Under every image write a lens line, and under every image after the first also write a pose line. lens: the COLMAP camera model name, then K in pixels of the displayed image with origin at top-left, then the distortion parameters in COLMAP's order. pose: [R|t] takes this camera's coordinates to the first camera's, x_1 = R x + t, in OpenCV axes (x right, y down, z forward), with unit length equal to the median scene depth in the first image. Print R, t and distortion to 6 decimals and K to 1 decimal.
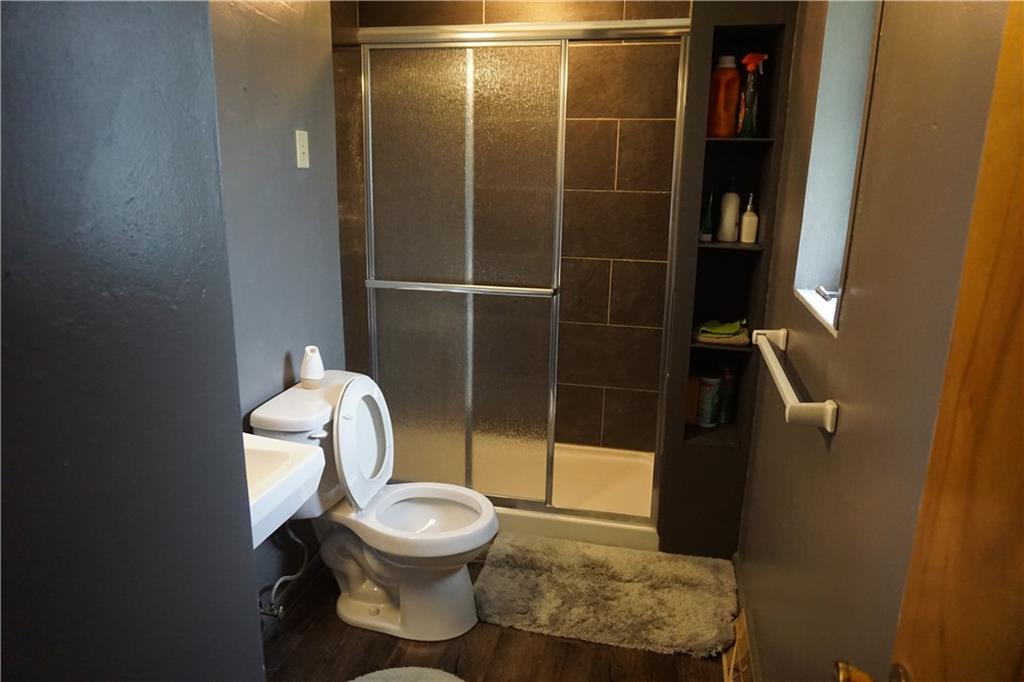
lens RADIAL K [[679.8, 0, 509.4], [0, 679.8, 343.2], [0, 0, 1]] dist [-0.052777, 0.032120]
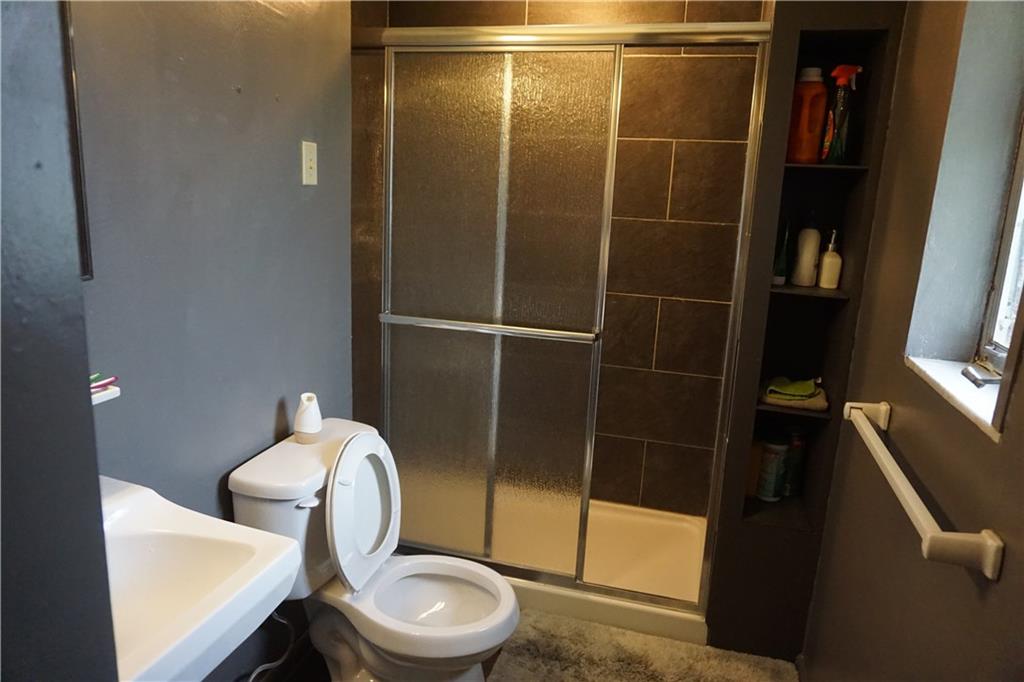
lens RADIAL K [[679.8, 0, 509.4], [0, 679.8, 343.2], [0, 0, 1]] dist [-0.052777, 0.032120]
pose [[0.998180, 0.039206, -0.045830, -0.003440], [-0.040544, 0.998767, -0.028644, -0.039918], [0.044651, 0.030450, 0.998538, 0.144164]]
